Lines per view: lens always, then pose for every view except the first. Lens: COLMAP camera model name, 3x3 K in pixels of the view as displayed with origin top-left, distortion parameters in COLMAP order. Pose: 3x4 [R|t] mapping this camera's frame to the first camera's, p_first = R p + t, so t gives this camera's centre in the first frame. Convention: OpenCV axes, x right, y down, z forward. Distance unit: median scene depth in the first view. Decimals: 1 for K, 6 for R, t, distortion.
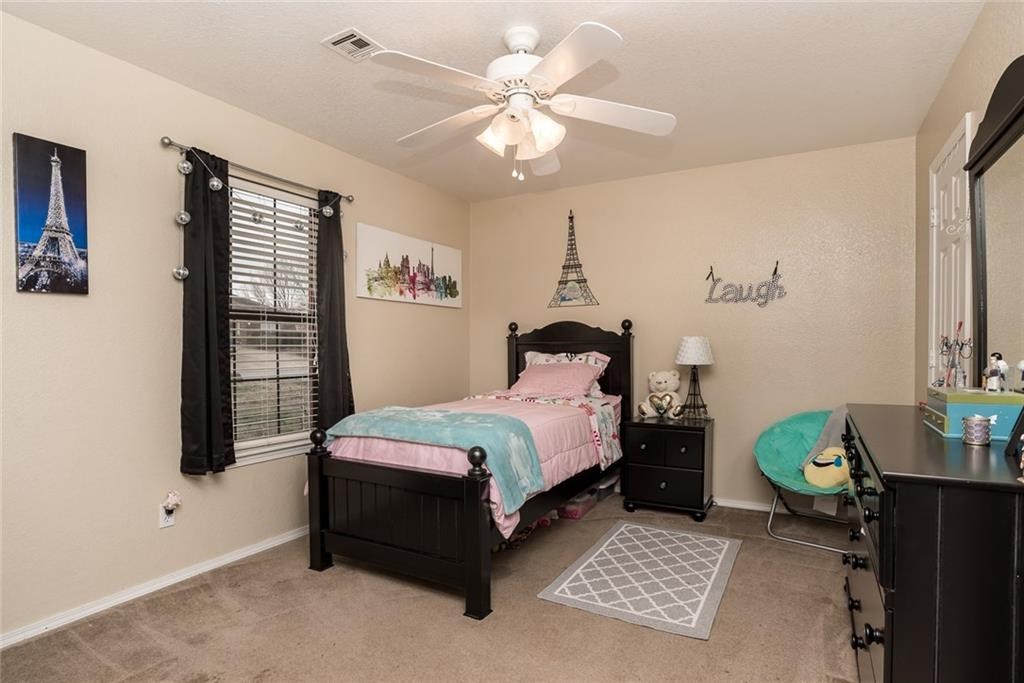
lens RADIAL K [[544.7, 0, 512.0], [0, 544.7, 341.5], [0, 0, 1]] dist [-0.057613, 0.000043]
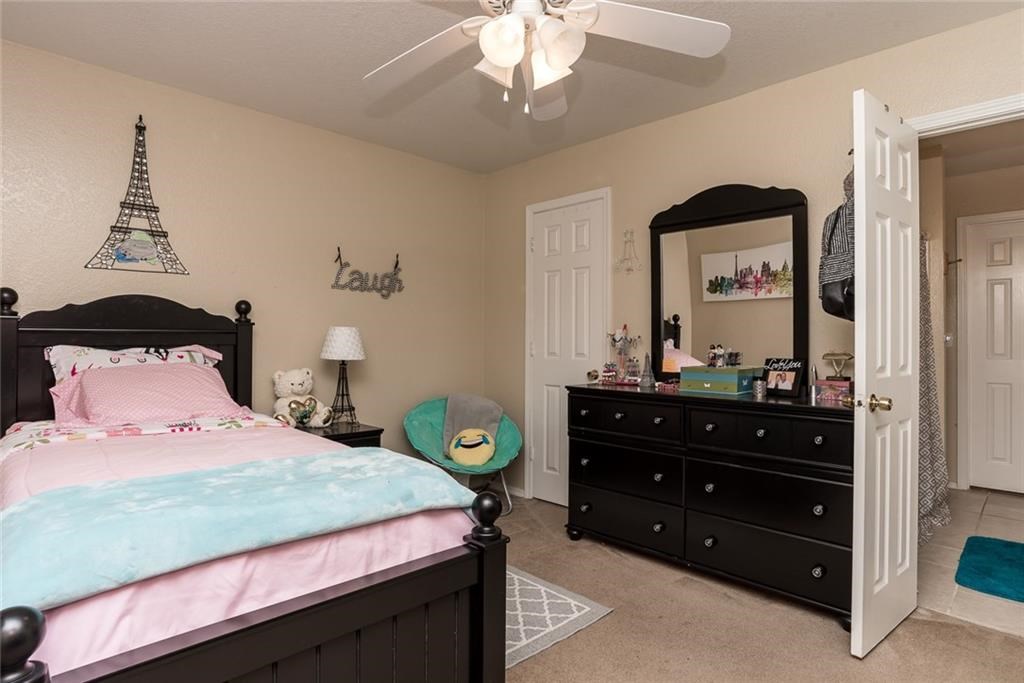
lens RADIAL K [[544.7, 0, 512.0], [0, 544.7, 341.5], [0, 0, 1]] dist [-0.057613, 0.000043]
pose [[0.265722, 0.007367, 0.964022, -0.374227], [-0.011071, 0.999928, -0.004590, 0.013085], [-0.963986, -0.009453, 0.265784, 0.463567]]
